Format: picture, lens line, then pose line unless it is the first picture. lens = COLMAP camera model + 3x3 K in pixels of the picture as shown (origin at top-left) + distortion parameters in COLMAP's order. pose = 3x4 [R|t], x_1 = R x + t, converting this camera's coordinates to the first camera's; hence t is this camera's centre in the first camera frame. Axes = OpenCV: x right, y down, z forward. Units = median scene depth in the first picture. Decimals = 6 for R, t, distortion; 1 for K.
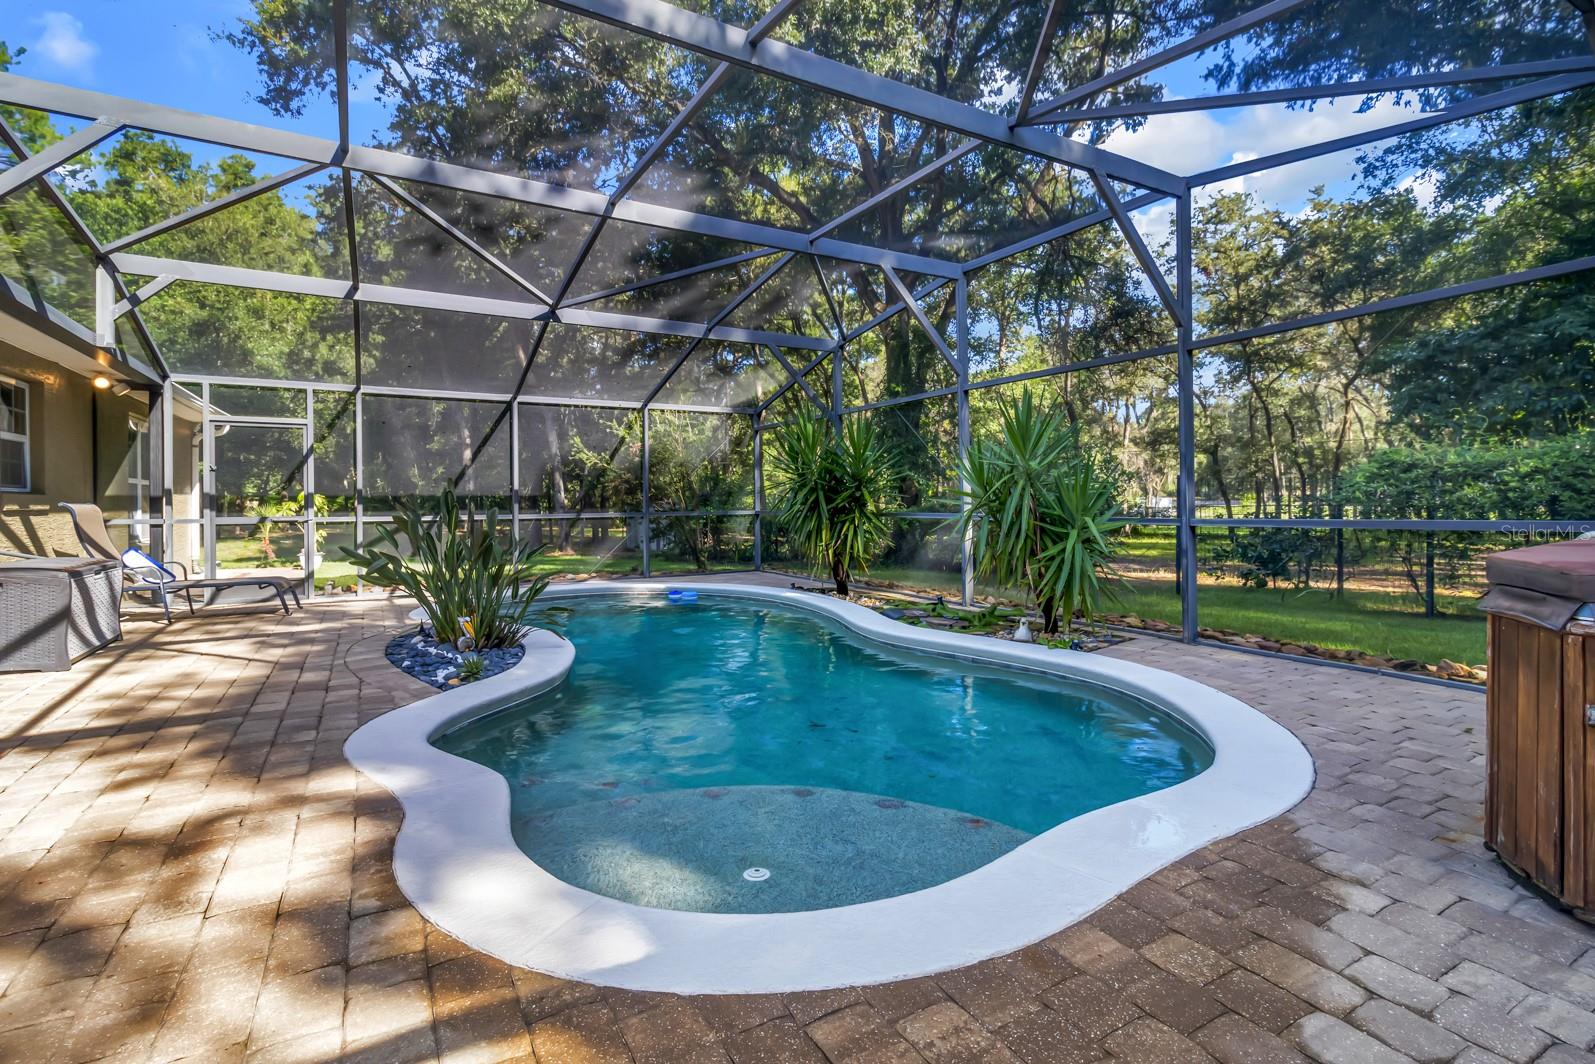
lens RADIAL K [[767.4, 0, 798.4], [0, 767.4, 510.8], [0, 0, 1]] dist [0.008746, 0.001494]
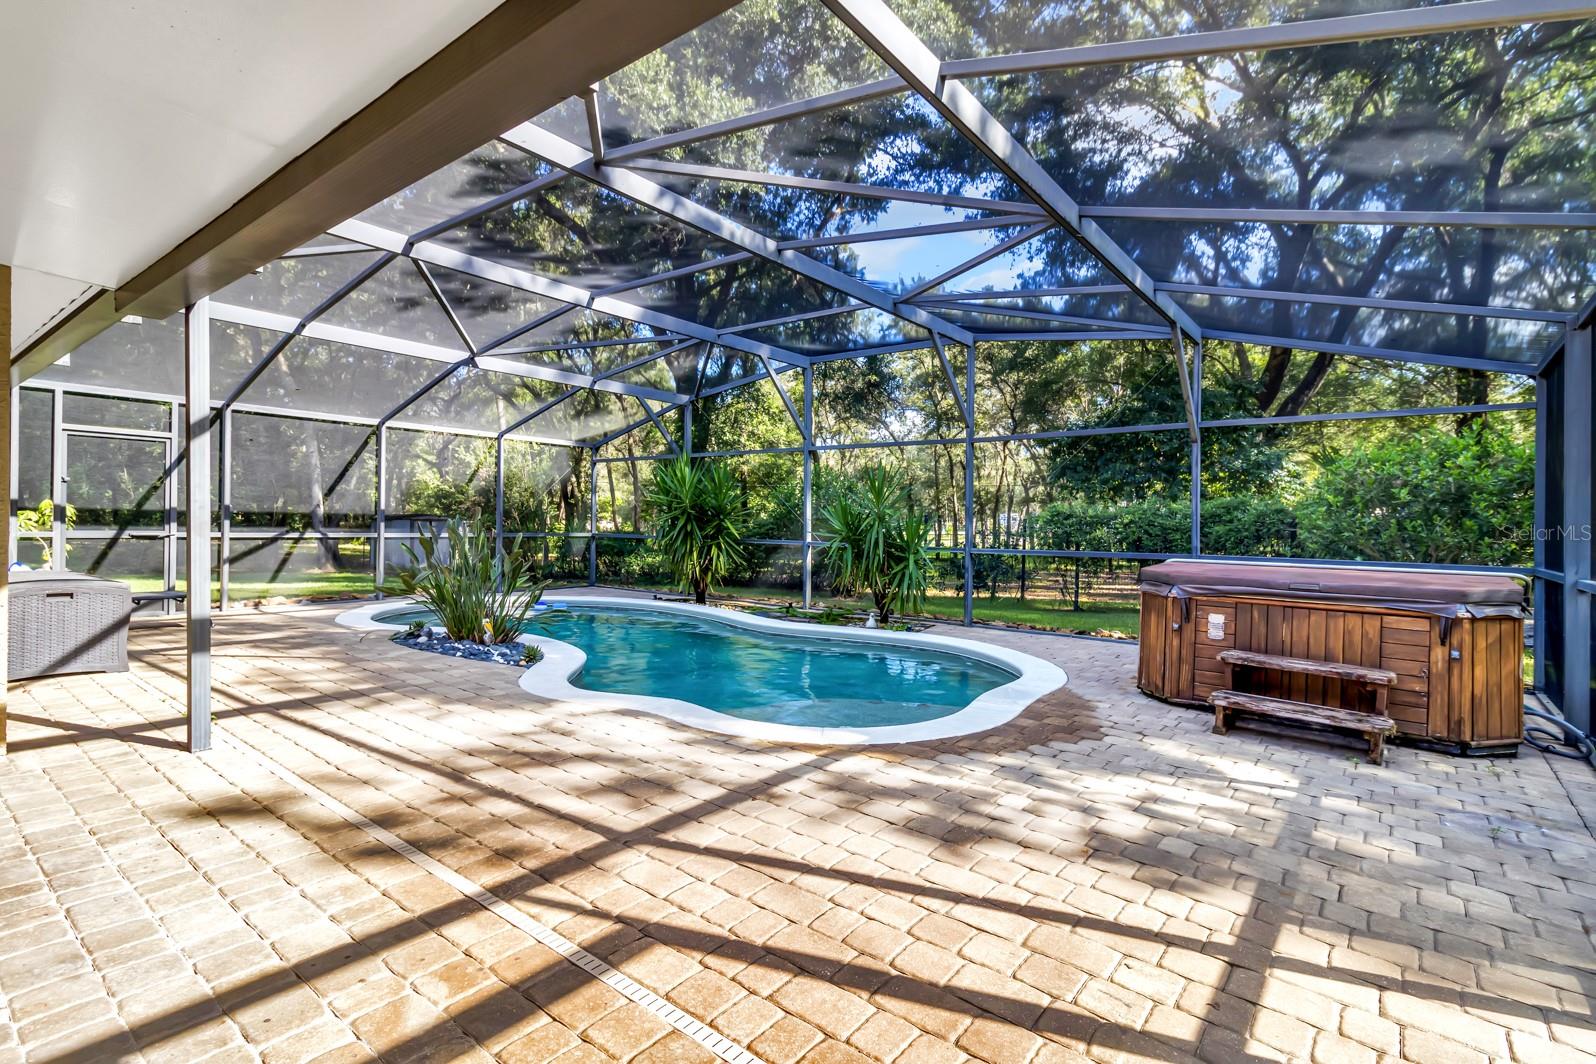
lens RADIAL K [[767.9, 0, 792.0], [0, 767.9, 536.2], [0, 0, 1]] dist [0.008746, 0.001494]
pose [[0.931183, 0.020144, 0.363994, -0.331404], [-0.022646, 0.999740, 0.002605, -0.008773], [-0.363847, -0.010669, 0.931398, -0.279320]]
